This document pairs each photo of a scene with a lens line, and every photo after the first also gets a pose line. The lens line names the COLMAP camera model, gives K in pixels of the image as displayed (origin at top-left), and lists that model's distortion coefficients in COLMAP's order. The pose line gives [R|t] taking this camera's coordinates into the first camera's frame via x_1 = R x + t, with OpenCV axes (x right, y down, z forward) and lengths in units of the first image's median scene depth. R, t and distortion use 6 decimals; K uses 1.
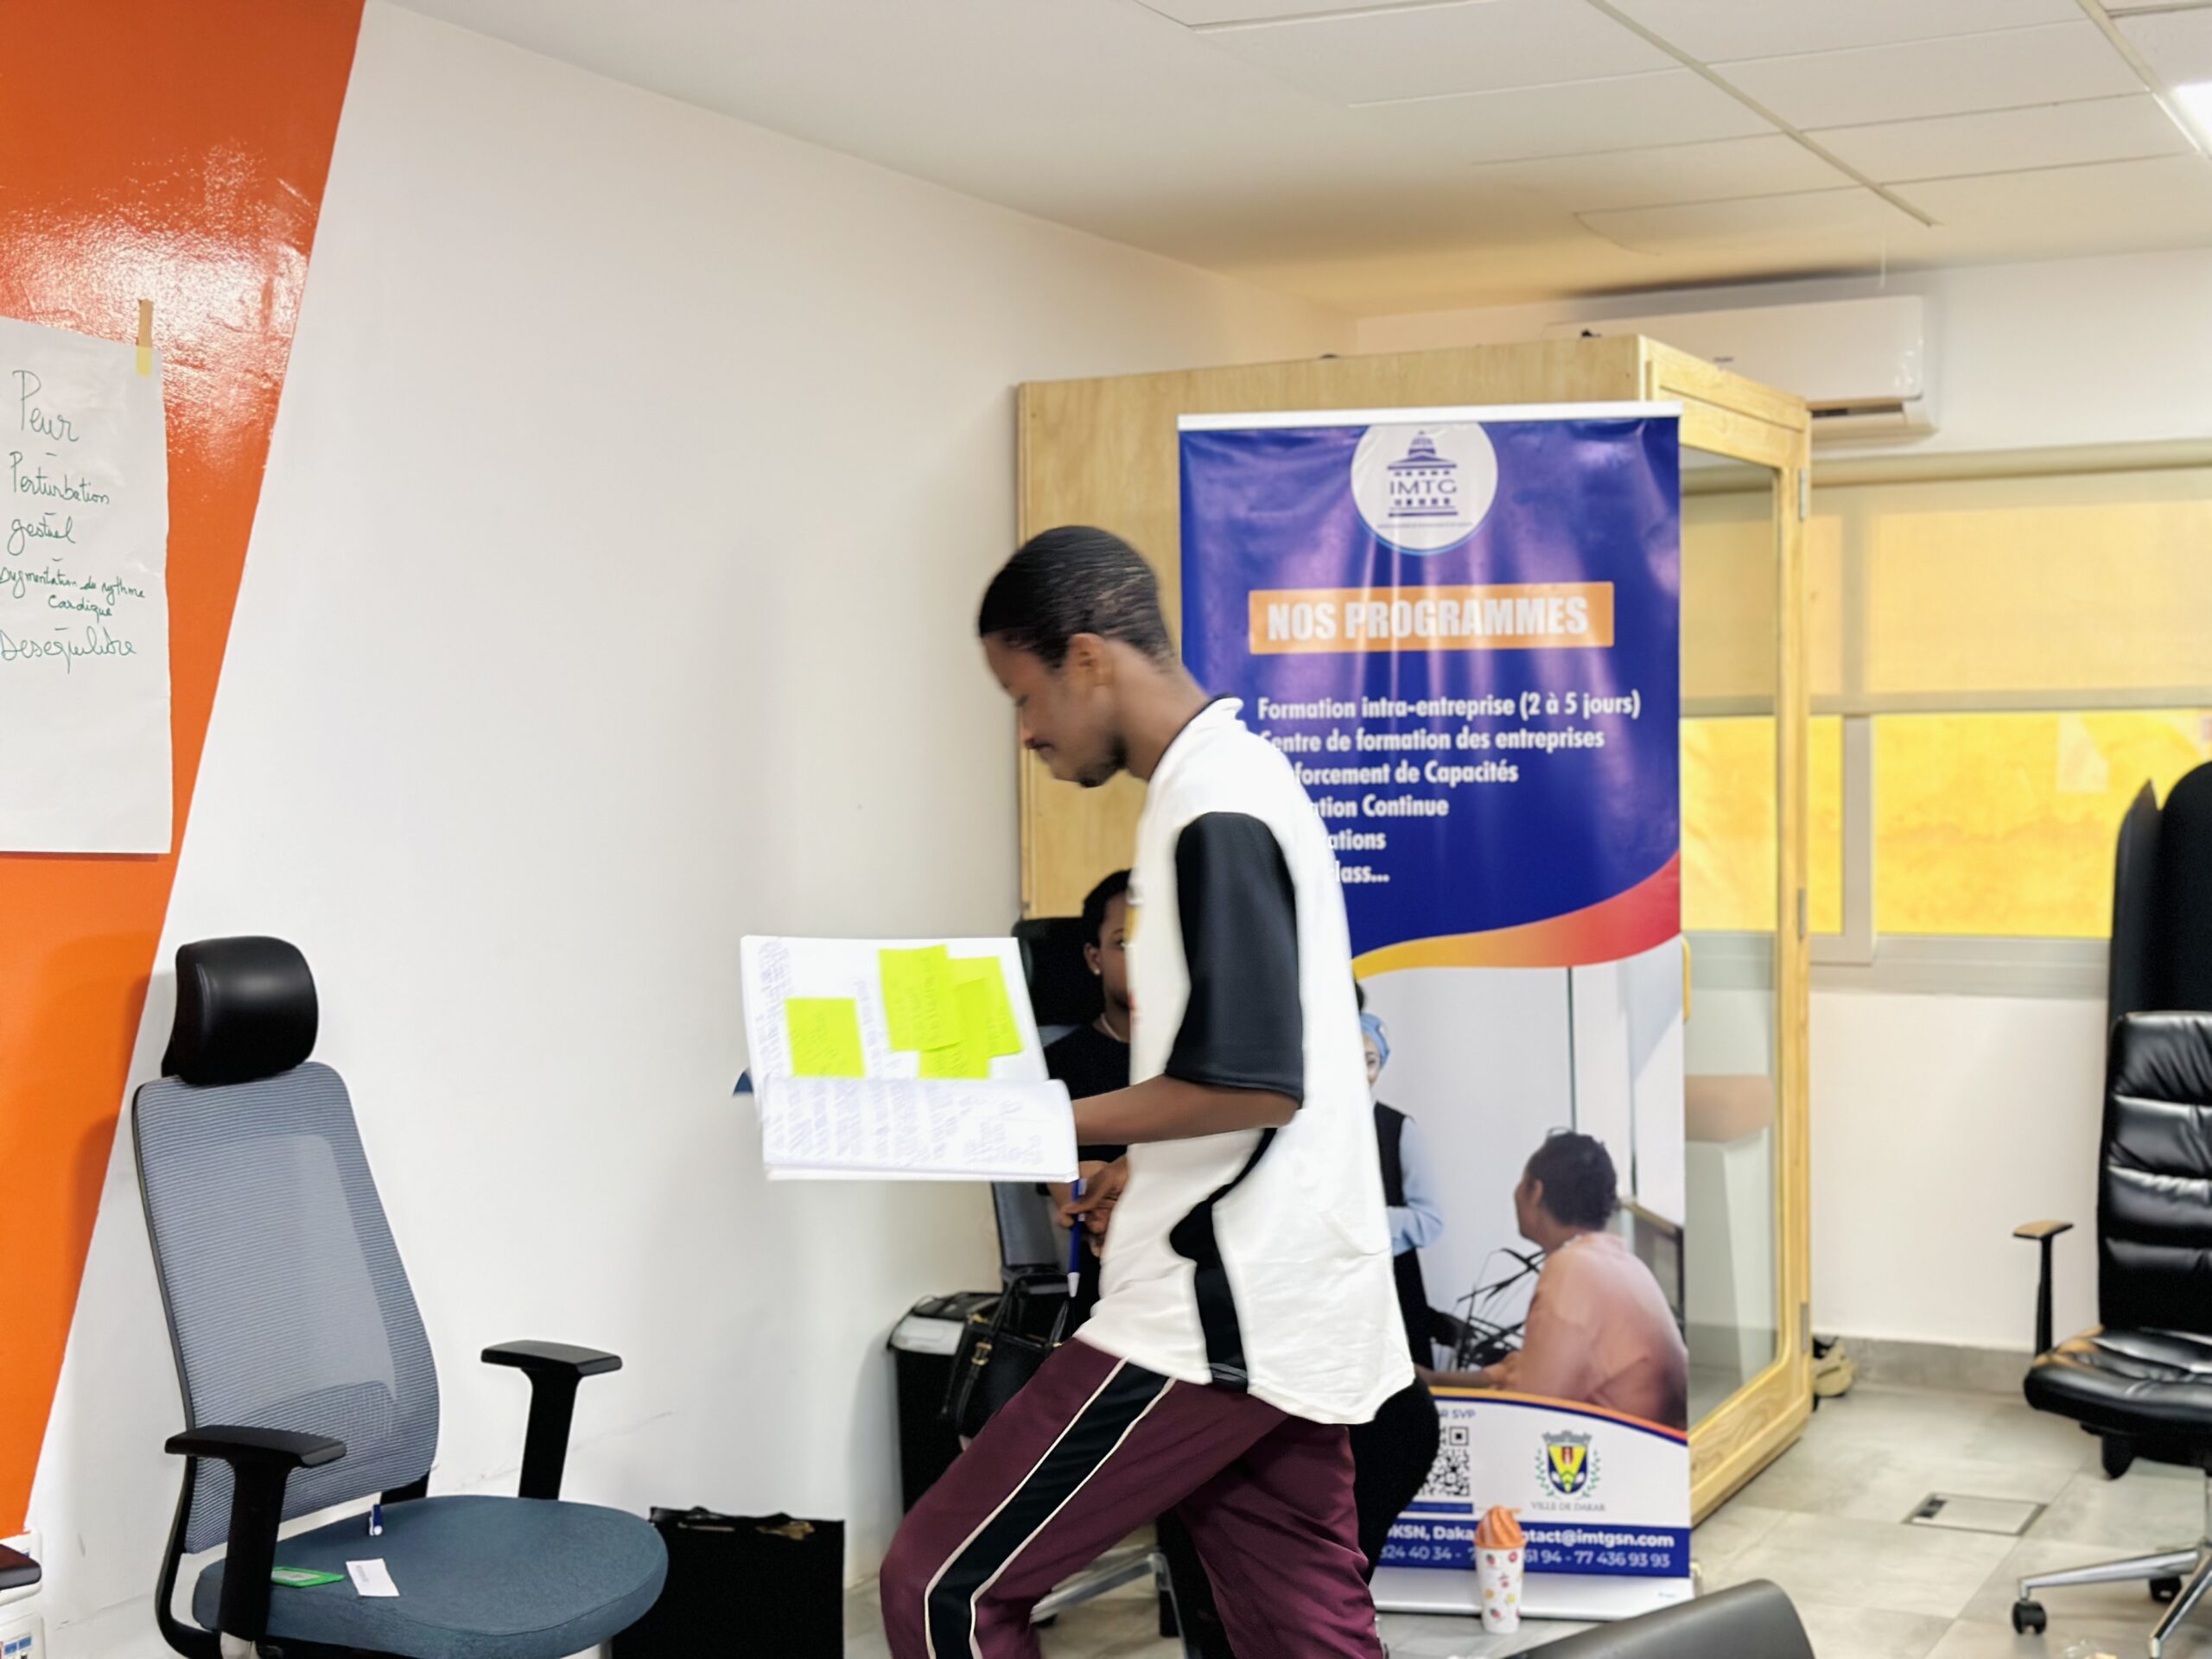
lens RADIAL K [[3052.2, 0, 1112.1], [0, 3052.2, 850.1], [0, 0, 1]] dist [0.193514, -0.129685]
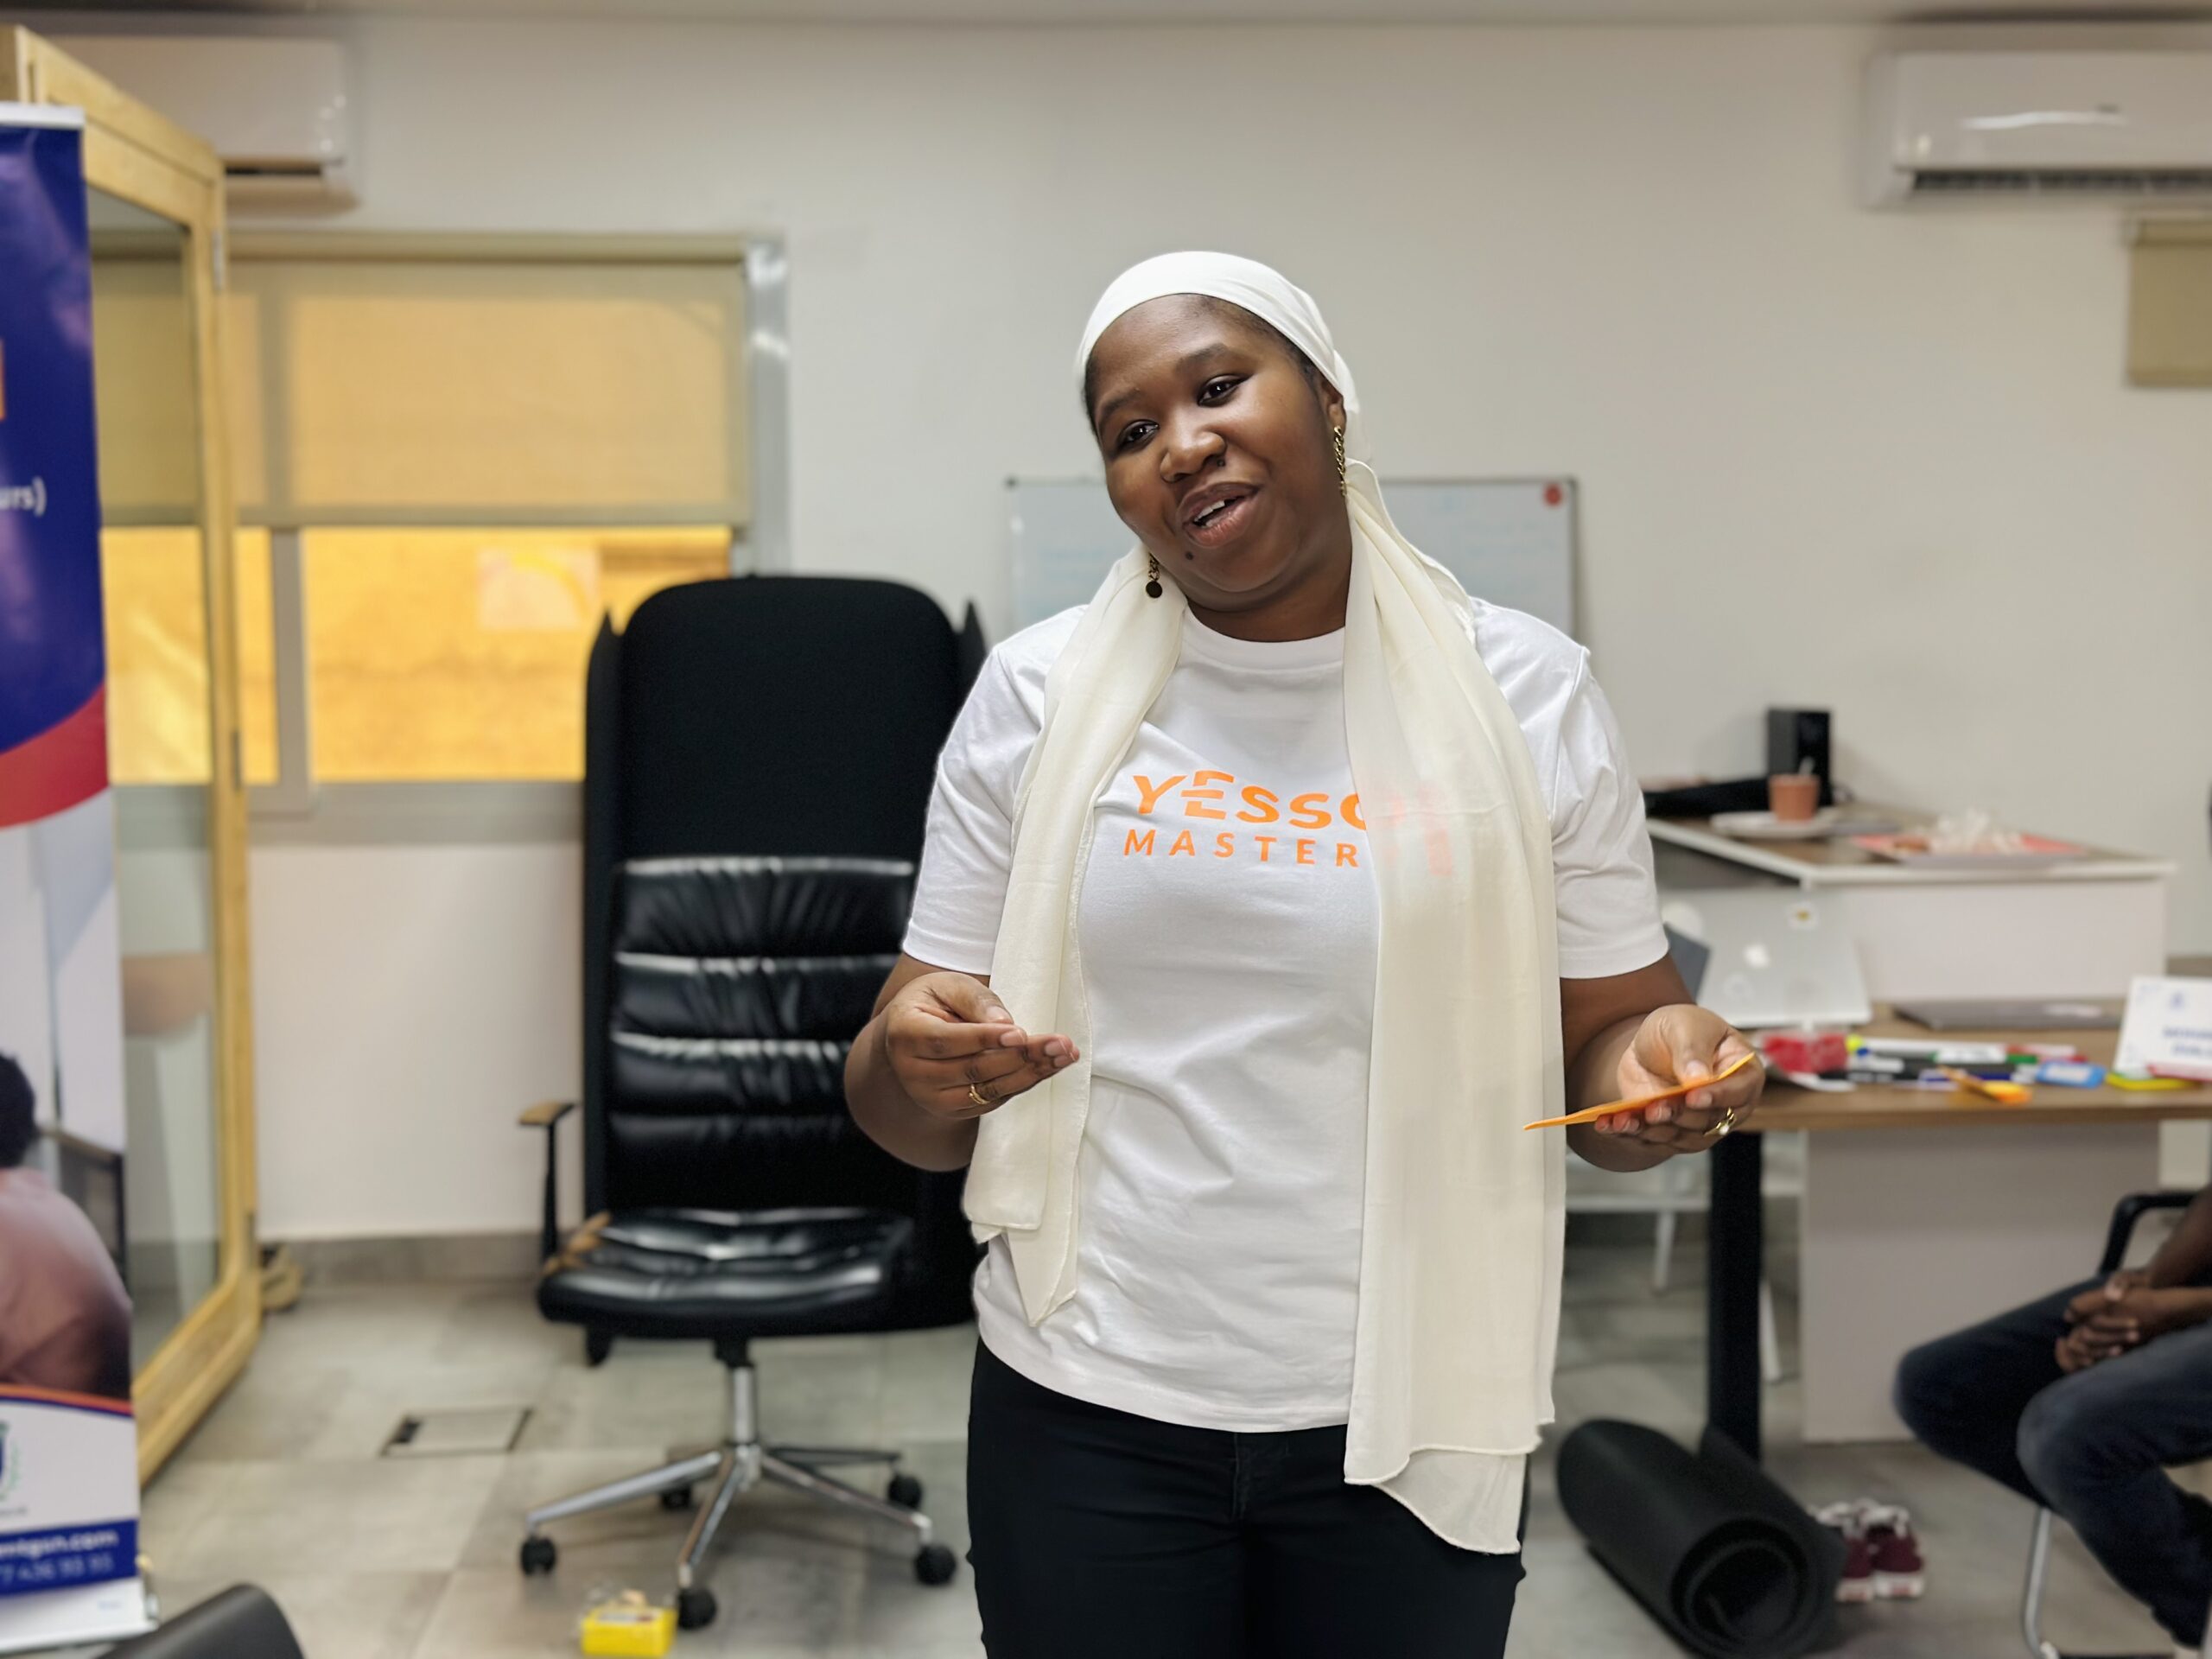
lens RADIAL K [[3064.2, 0, 1115.4], [0, 3064.2, 855.3], [0, 0, 1]] dist [0.204725, -0.504058]
pose [[0.868957, -0.041132, 0.493176, 0.012413], [0.015605, 0.998322, 0.055768, 0.003520], [-0.494642, -0.040764, 0.868140, 0.163773]]
